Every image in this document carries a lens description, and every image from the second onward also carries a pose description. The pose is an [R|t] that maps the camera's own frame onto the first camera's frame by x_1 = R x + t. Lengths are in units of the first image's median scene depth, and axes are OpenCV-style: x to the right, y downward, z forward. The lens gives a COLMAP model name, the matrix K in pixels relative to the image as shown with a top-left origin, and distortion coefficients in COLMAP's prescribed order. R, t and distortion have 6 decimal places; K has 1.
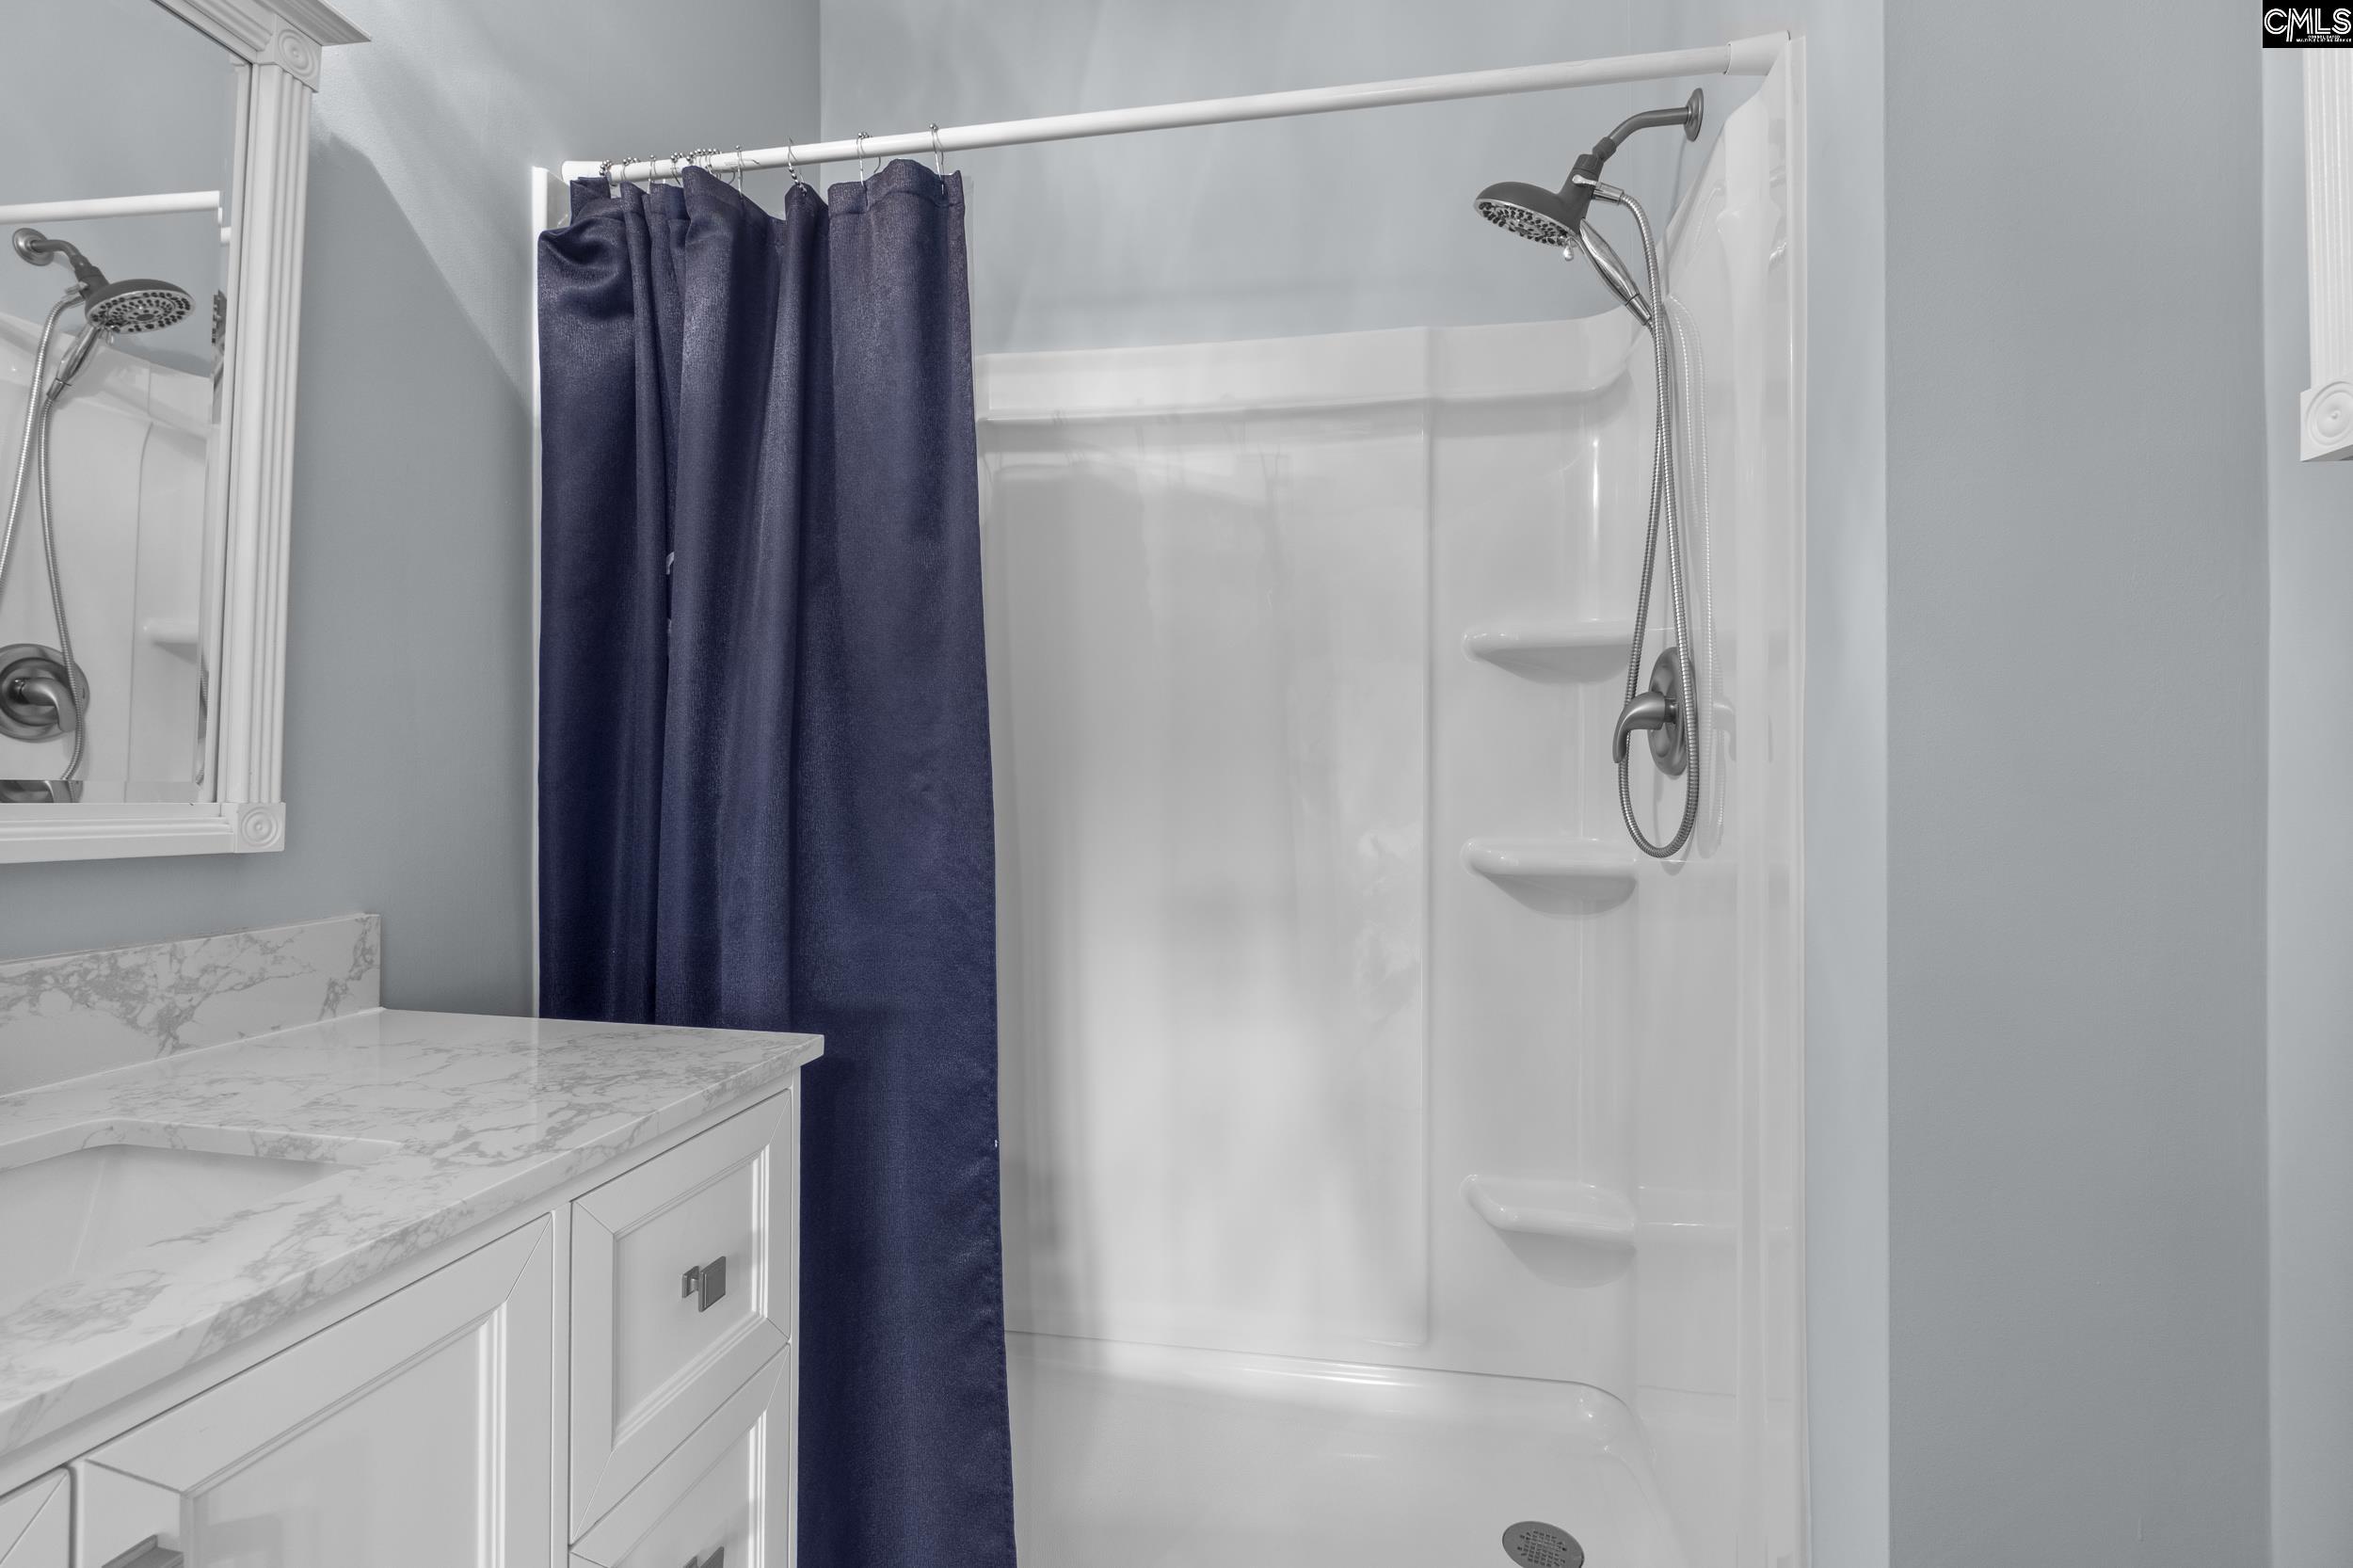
lens RADIAL K [[1084.4, 0, 1174.7], [0, 1084.4, 769.0], [0, 0, 1]] dist [-0.008429, 0.000518]
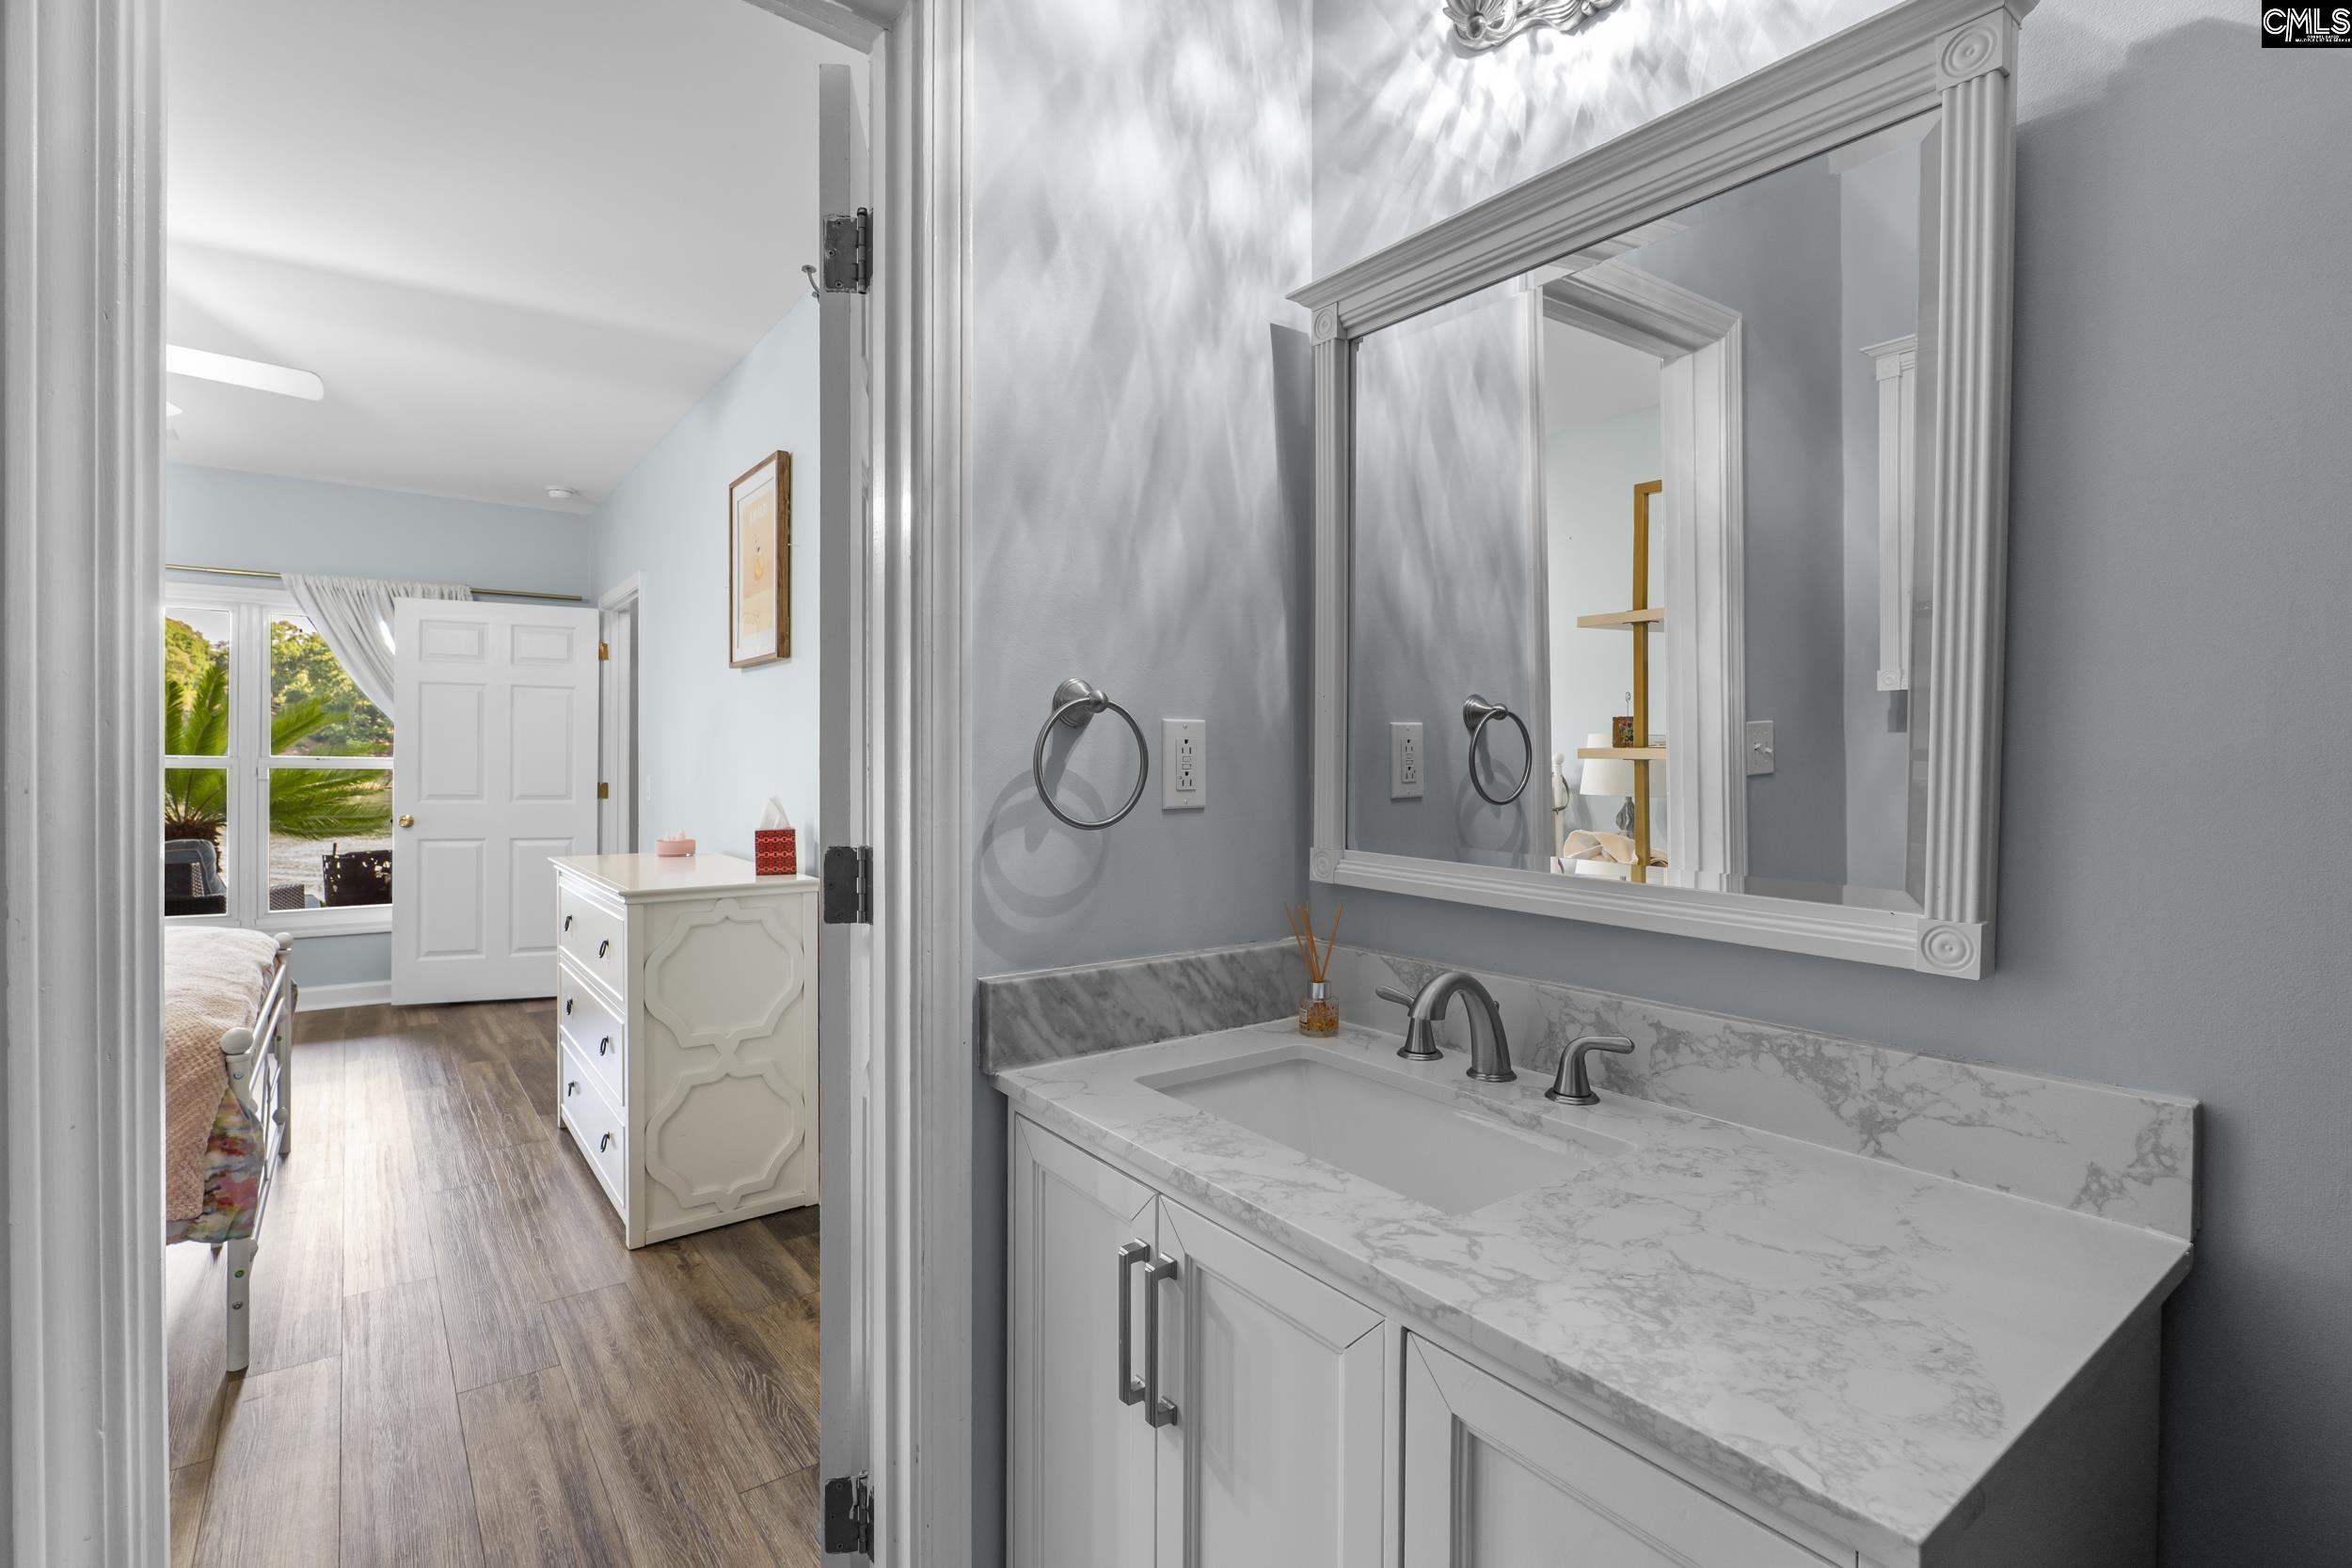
lens RADIAL K [[1083.9, 0, 1167.0], [0, 1083.9, 774.0], [0, 0, 1]] dist [-0.008429, 0.000518]
pose [[-0.687990, -0.001423, -0.725719, 0.259087], [-0.000980, 0.999999, -0.001032, -0.092685], [0.725719, 0.000001, -0.687991, 1.193611]]
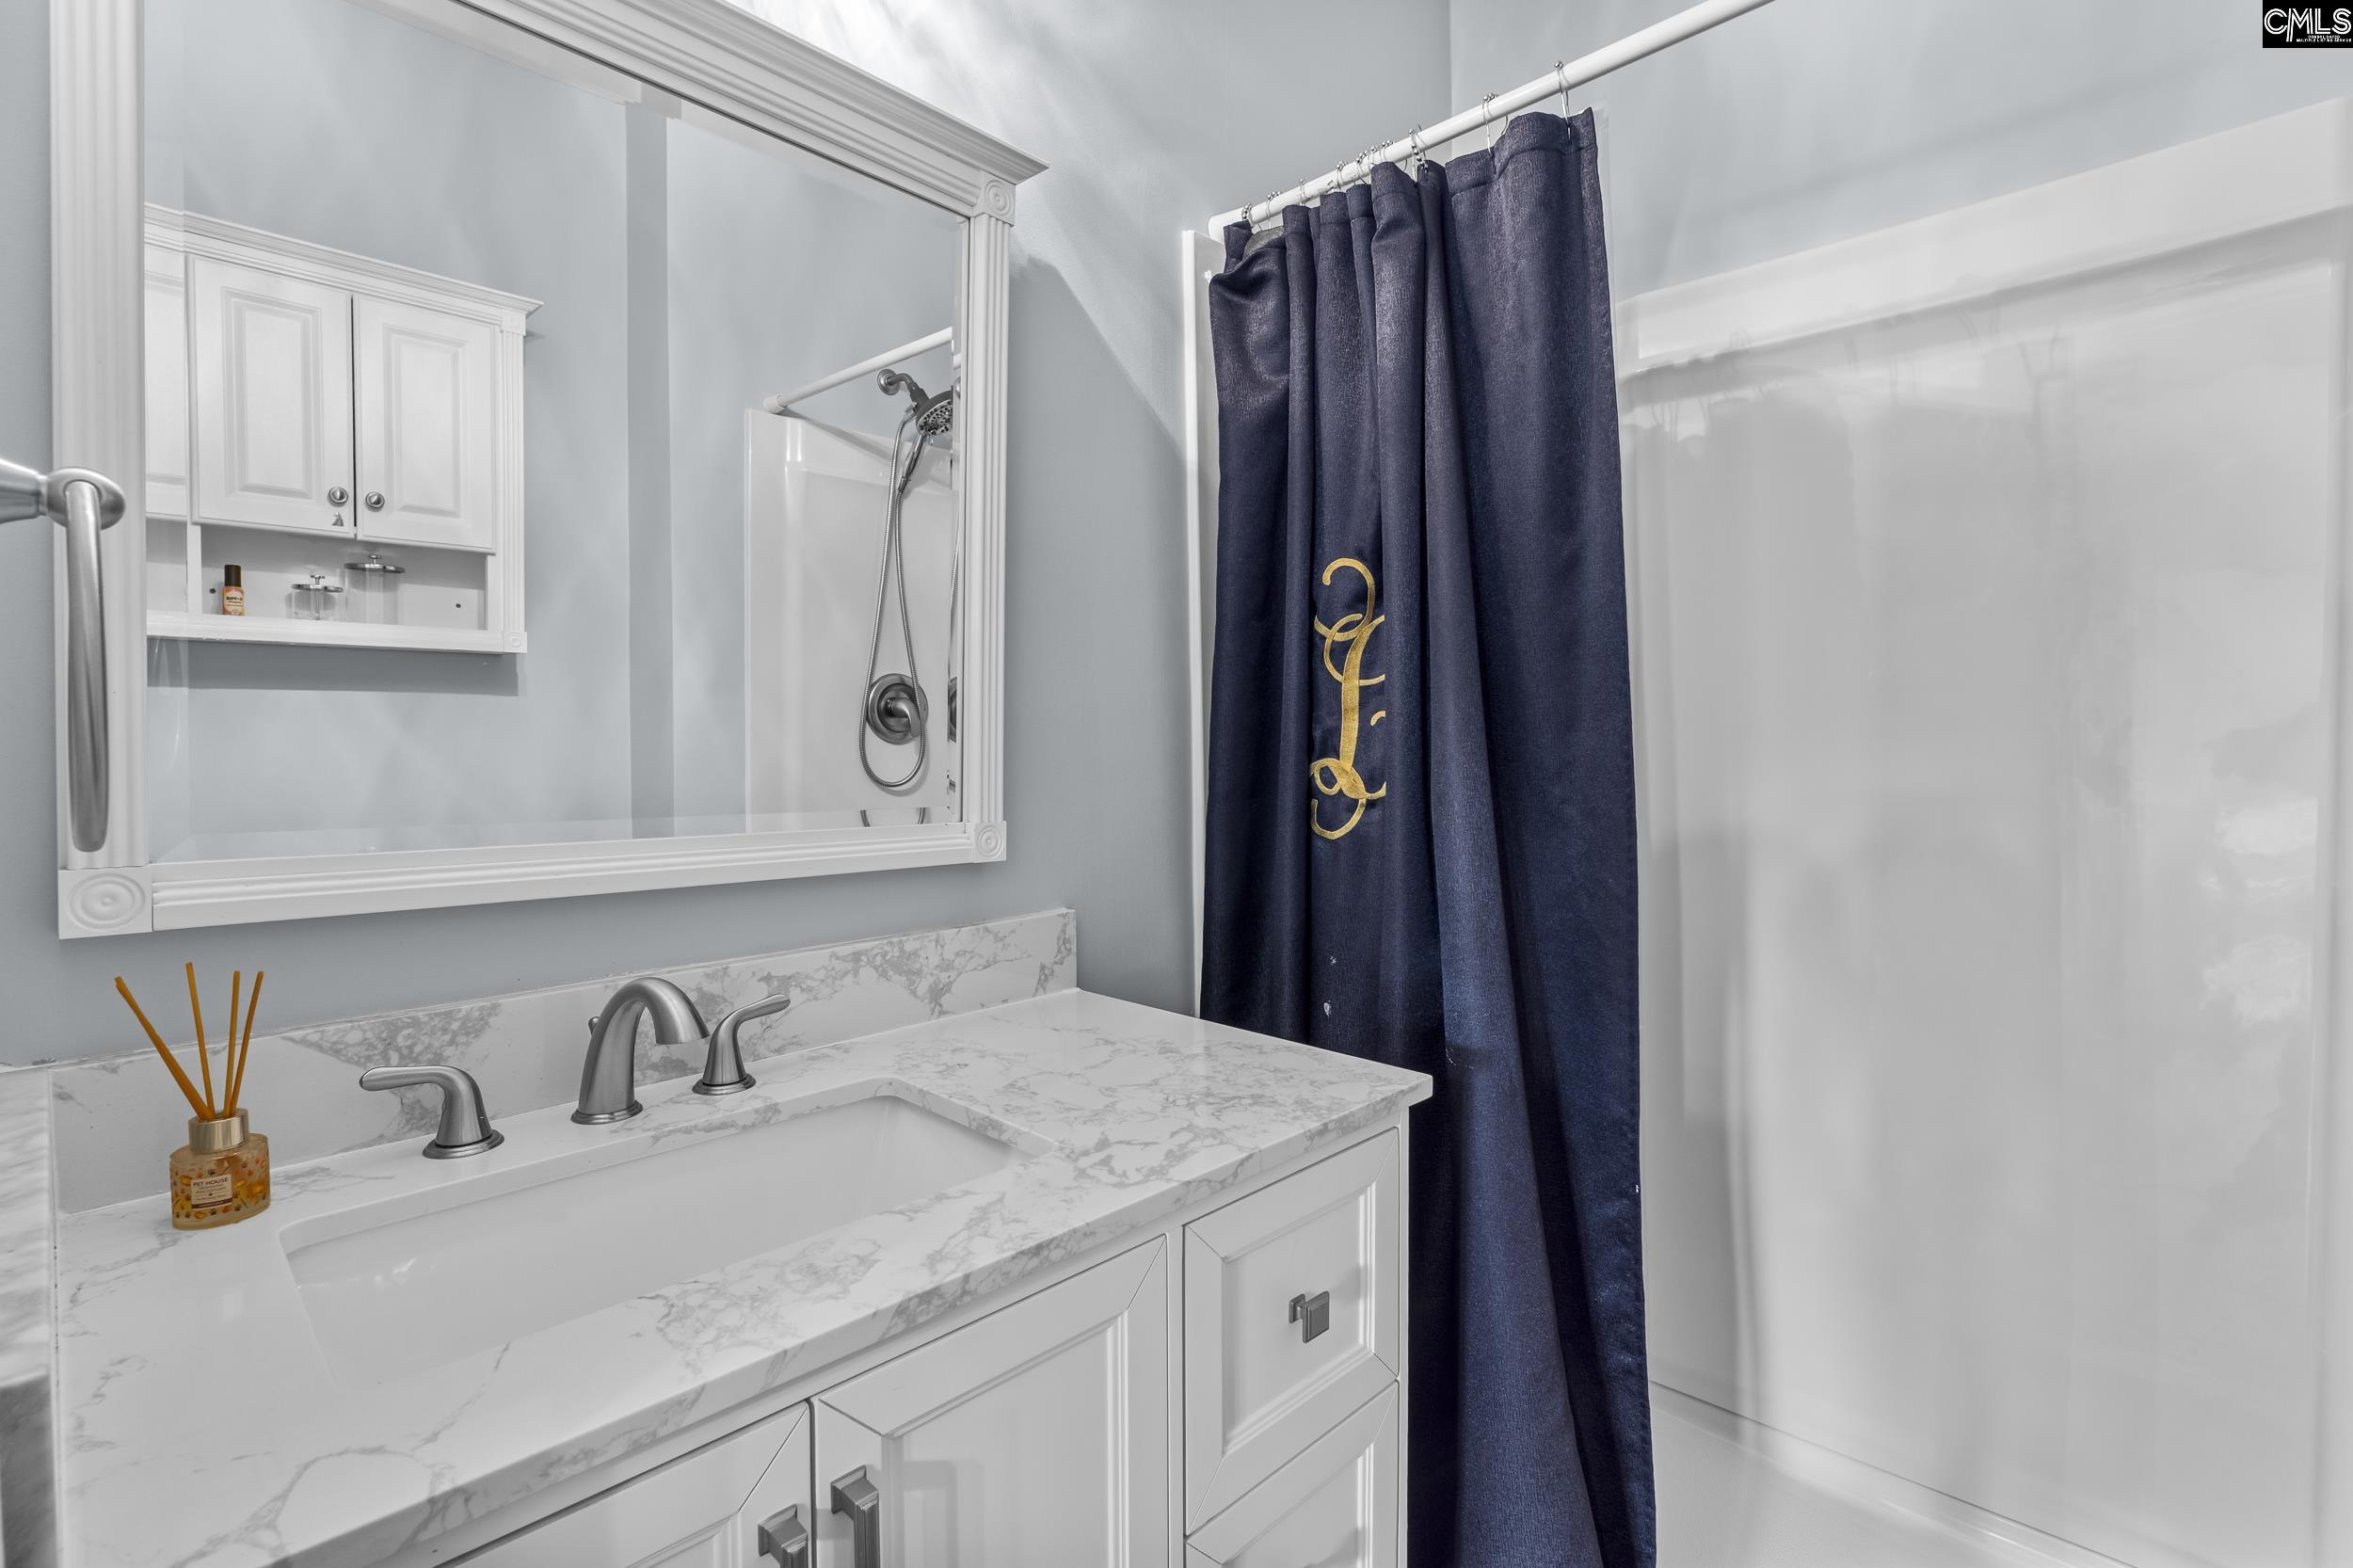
lens RADIAL K [[1084.4, 0, 1182.7], [0, 1084.4, 771.8], [0, 0, 1]] dist [-0.008429, 0.000518]
pose [[0.832304, 0.006629, -0.554280, 0.027764], [0.014826, 0.999305, 0.034215, -0.068399], [0.554122, -0.036695, 0.831627, 0.092854]]
